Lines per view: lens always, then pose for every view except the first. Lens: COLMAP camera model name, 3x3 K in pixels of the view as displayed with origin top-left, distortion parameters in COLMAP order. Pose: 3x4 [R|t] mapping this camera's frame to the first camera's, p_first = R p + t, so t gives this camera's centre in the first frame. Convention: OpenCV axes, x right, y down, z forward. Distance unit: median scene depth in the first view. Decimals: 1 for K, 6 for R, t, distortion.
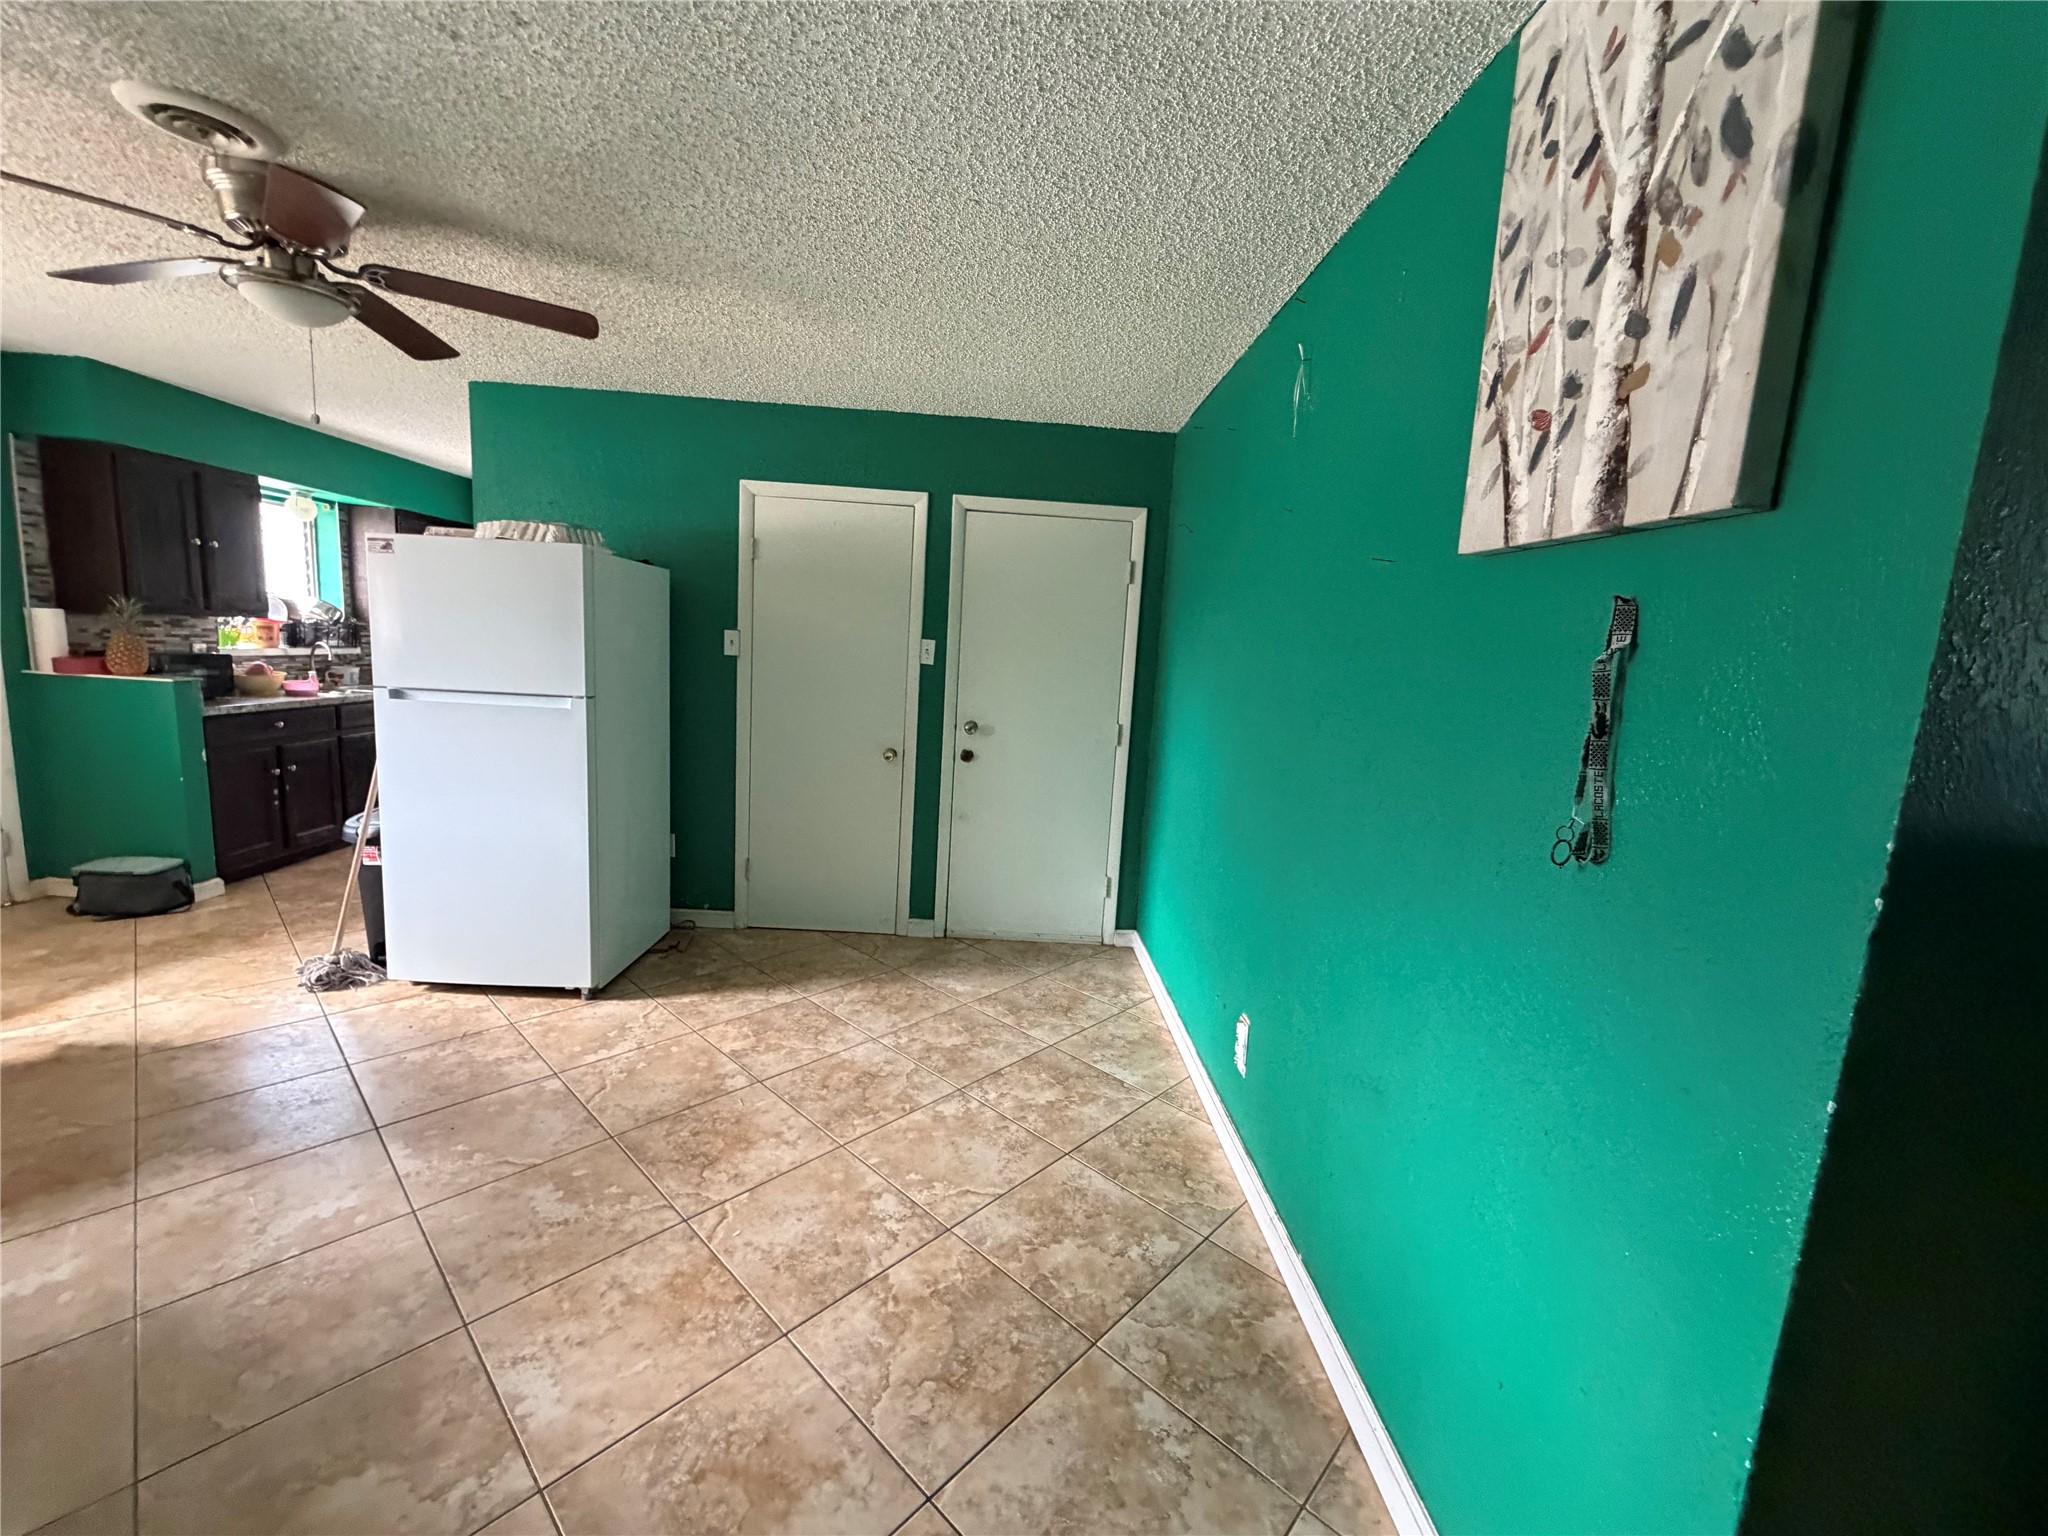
lens RADIAL K [[808.1, 0, 1021.5], [0, 808.1, 765.1], [0, 0, 1]] dist [-0.004525, -0.000226]
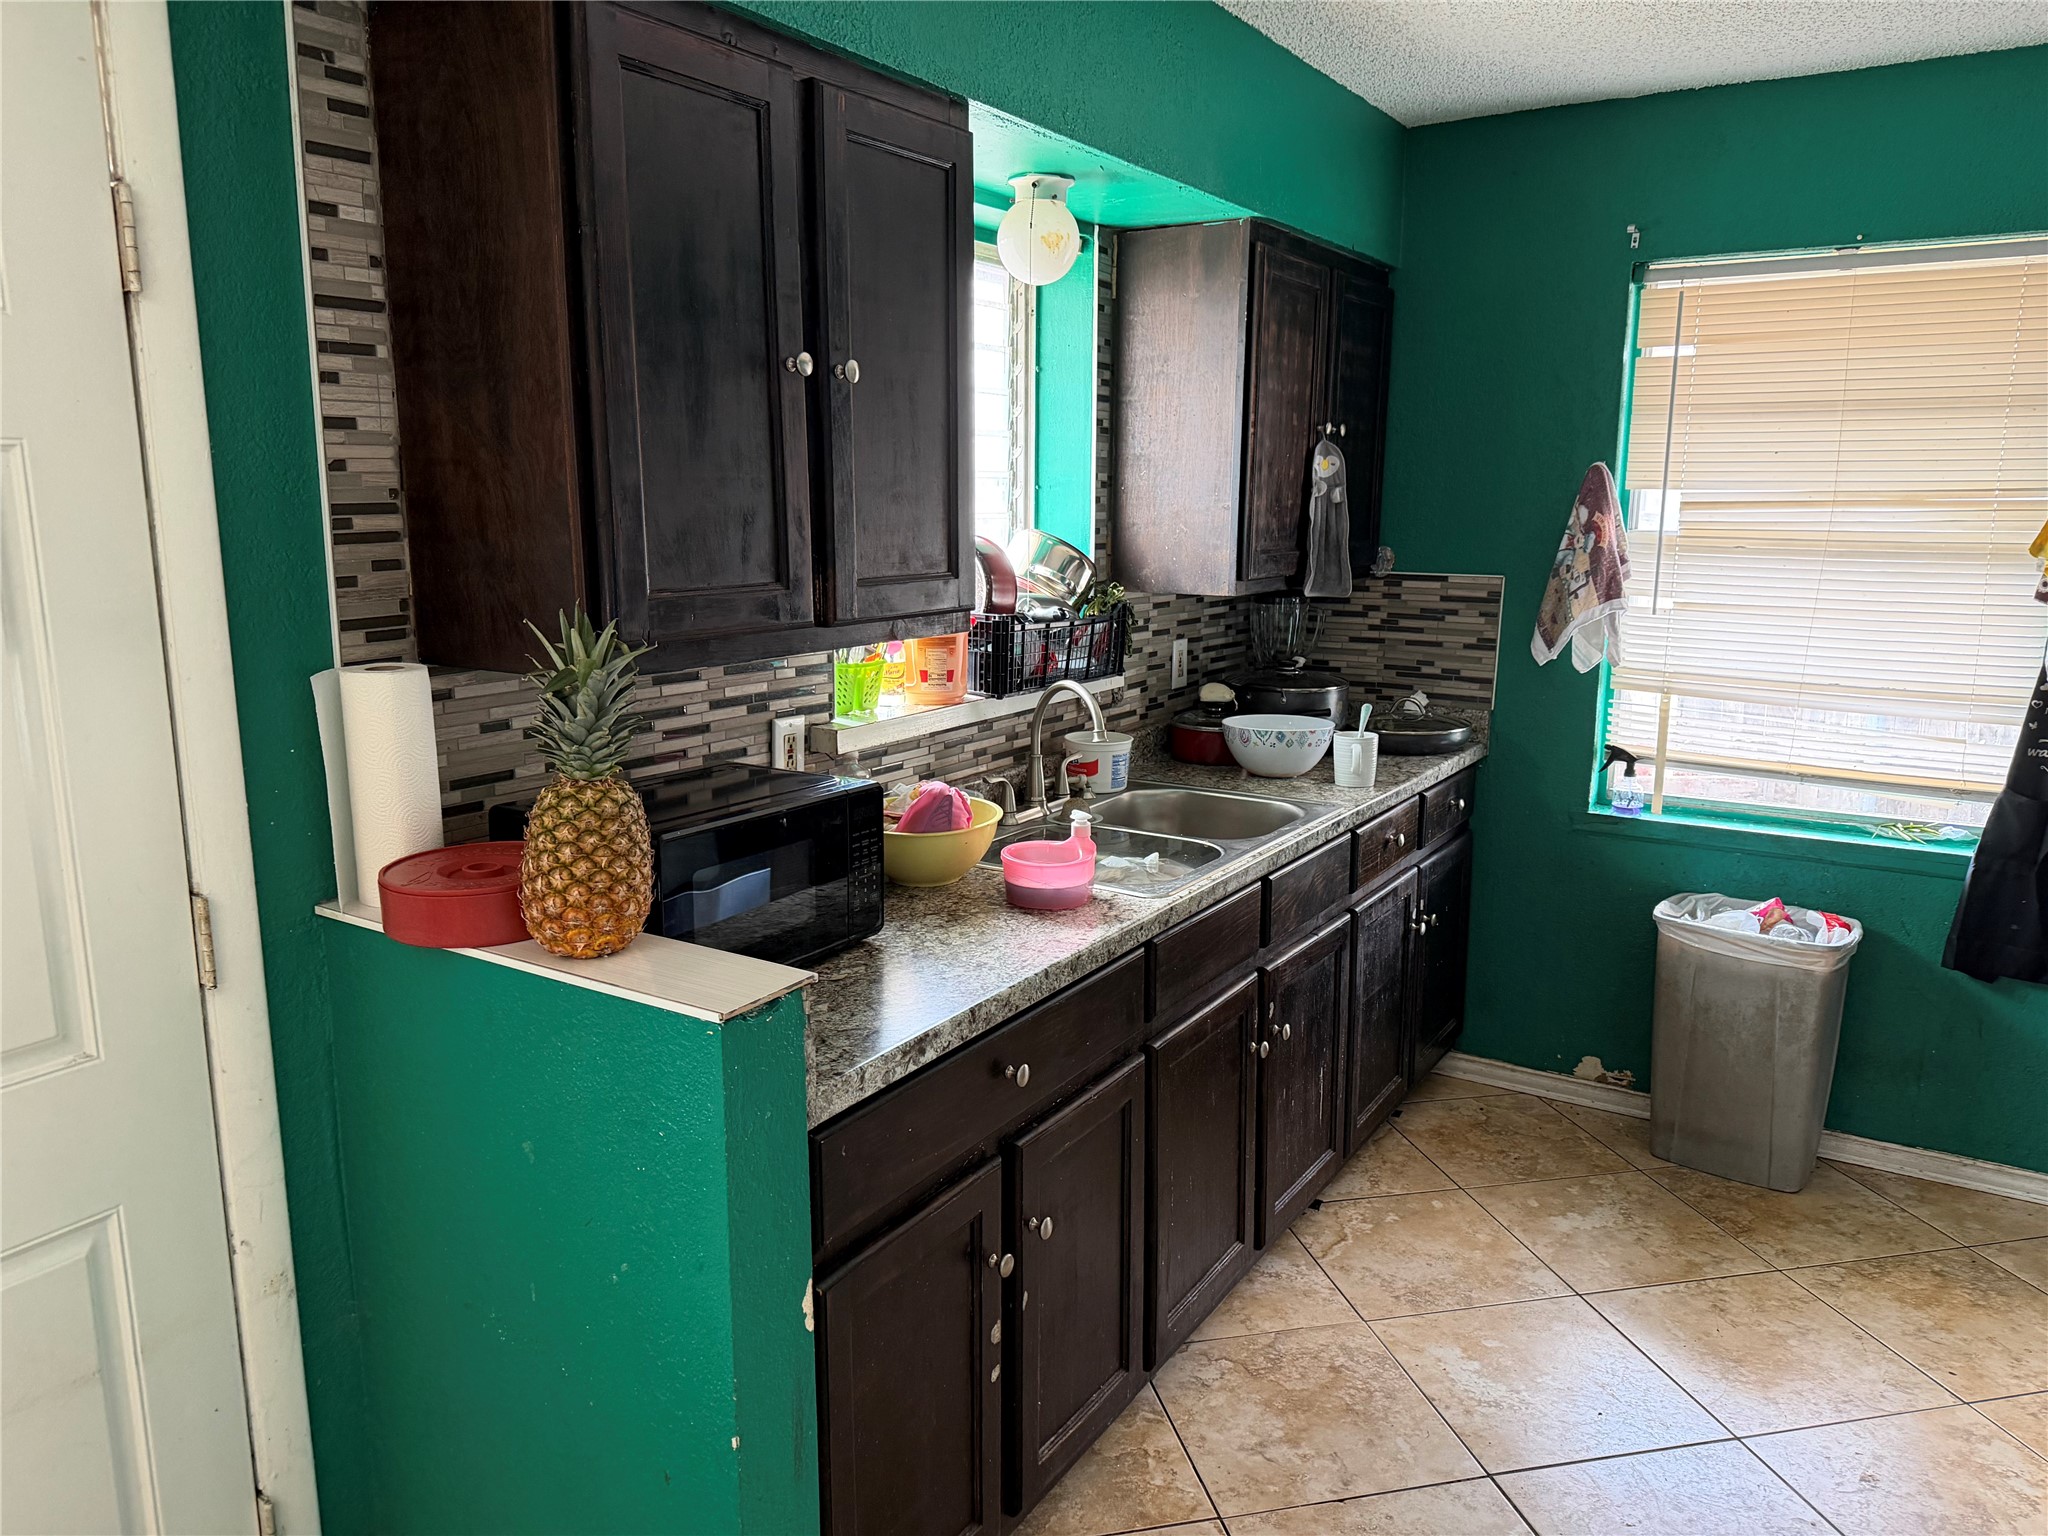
lens RADIAL K [[1415.9, 0, 1024.0], [0, 1415.9, 768.0], [0, 0, 1]] dist [0.108818, -0.175267]
pose [[0.823600, 0.049061, -0.565045, -0.681591], [-0.034139, 0.998734, 0.036957, -0.163721], [0.566143, -0.011147, 0.824232, 0.641953]]
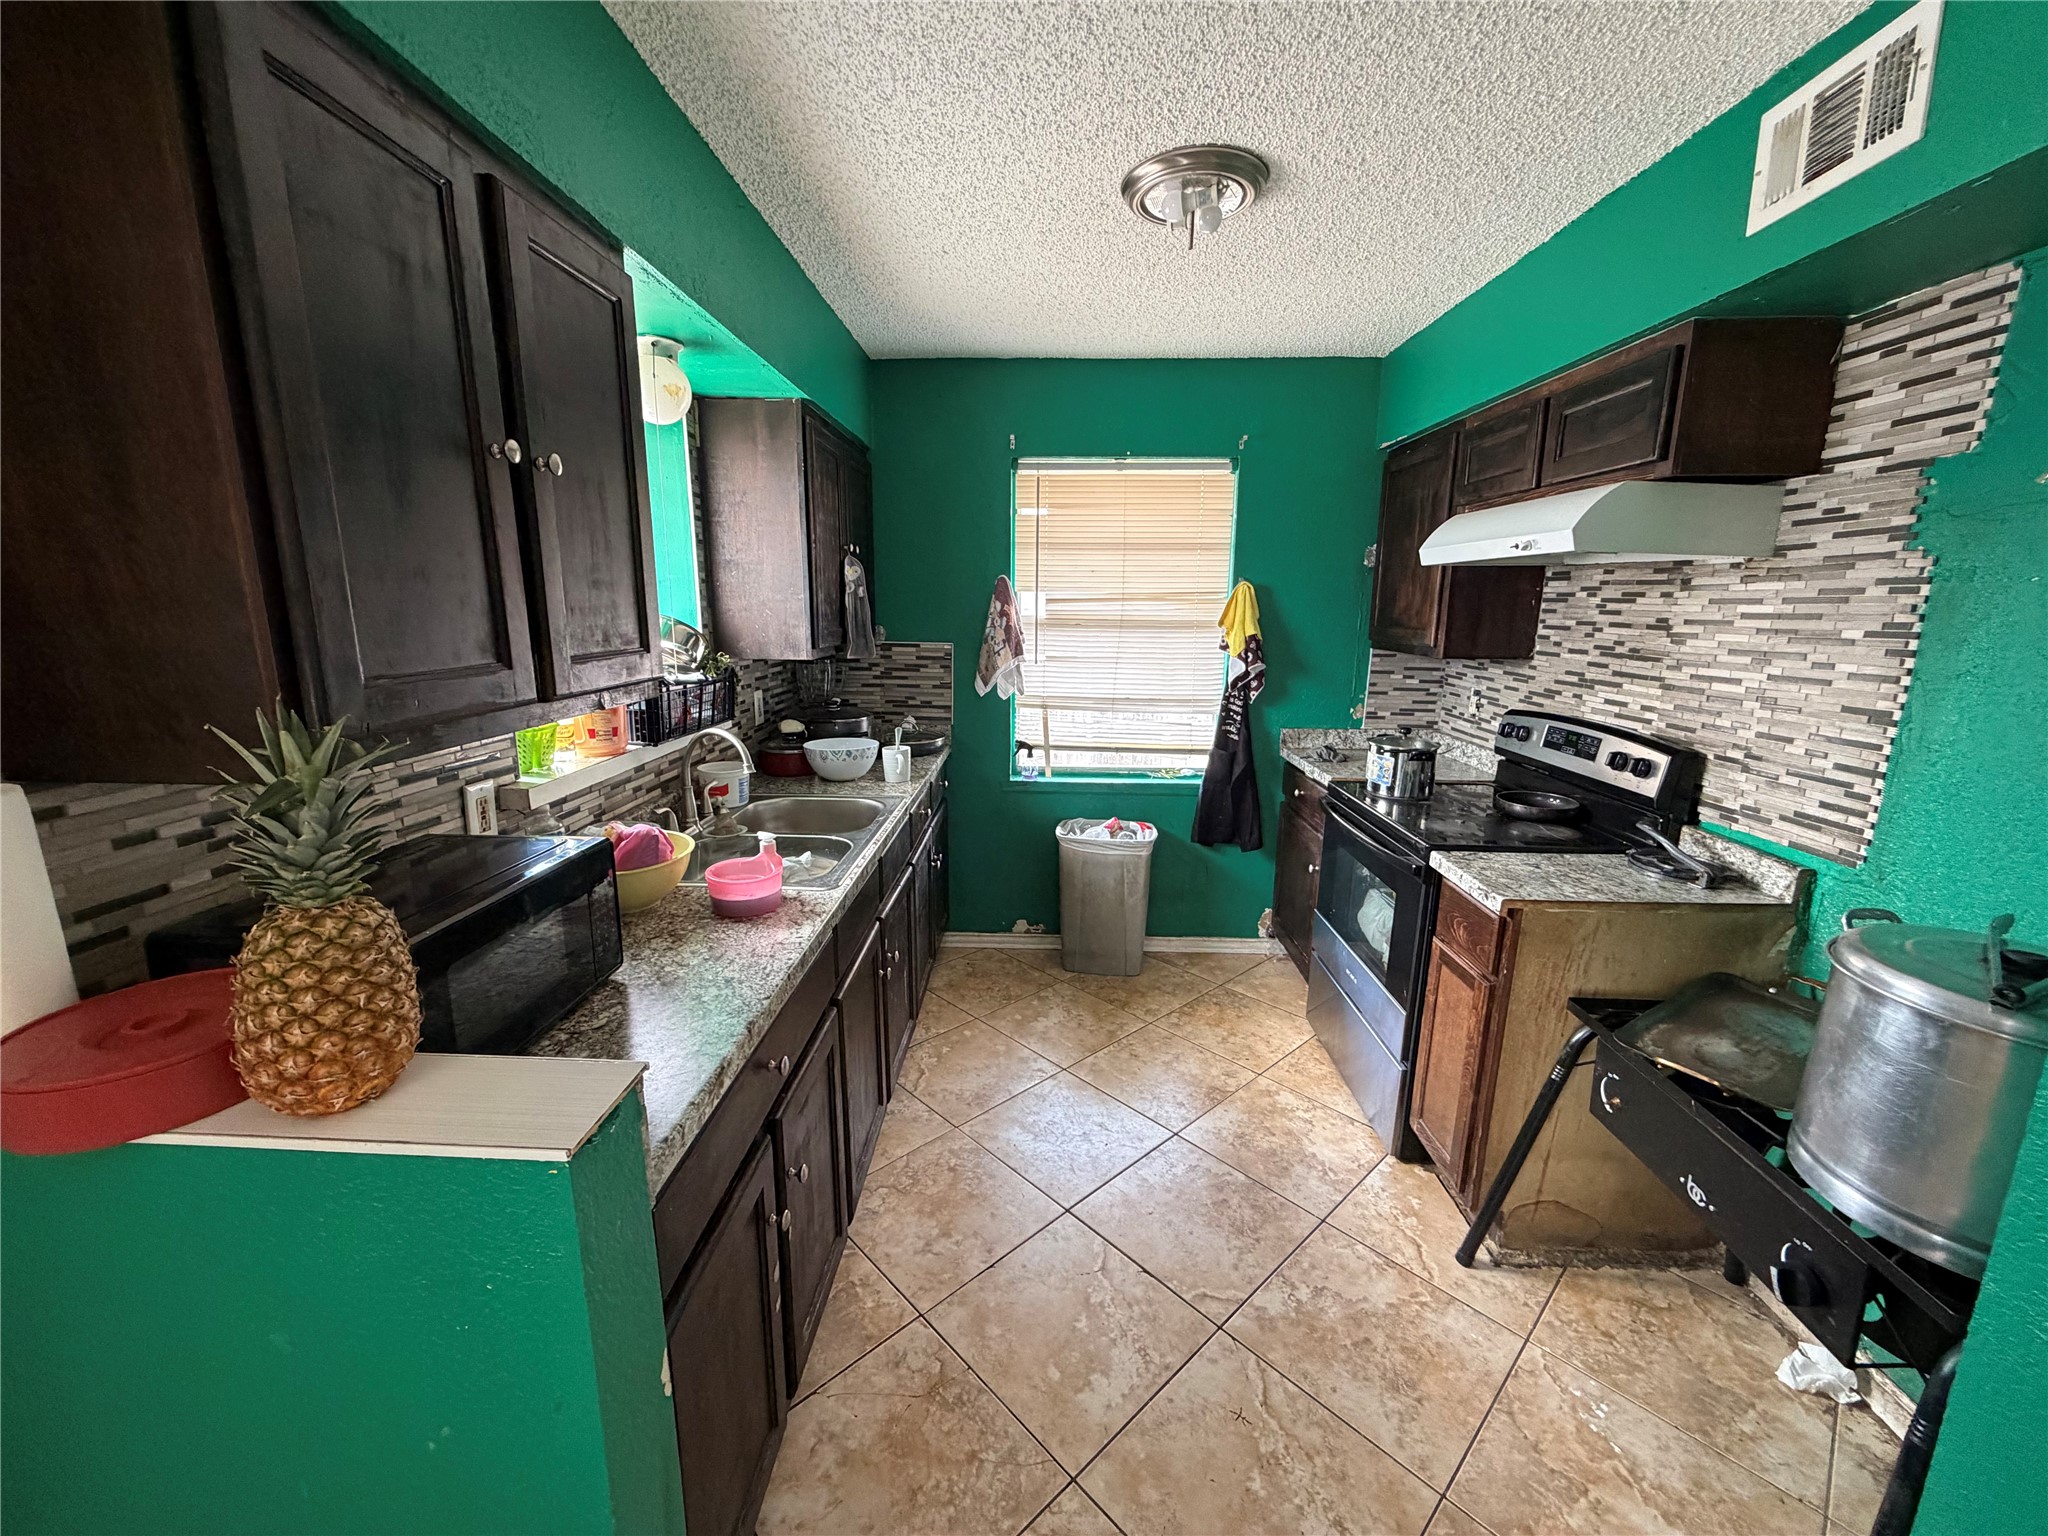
lens RADIAL K [[808.1, 0, 1021.5], [0, 808.1, 765.1], [0, 0, 1]] dist [-0.004525, -0.000226]
pose [[0.996364, -0.036914, -0.076792, -0.812680], [0.041140, 0.997682, 0.054200, -0.177128], [0.074613, -0.057162, 0.995573, 0.718139]]
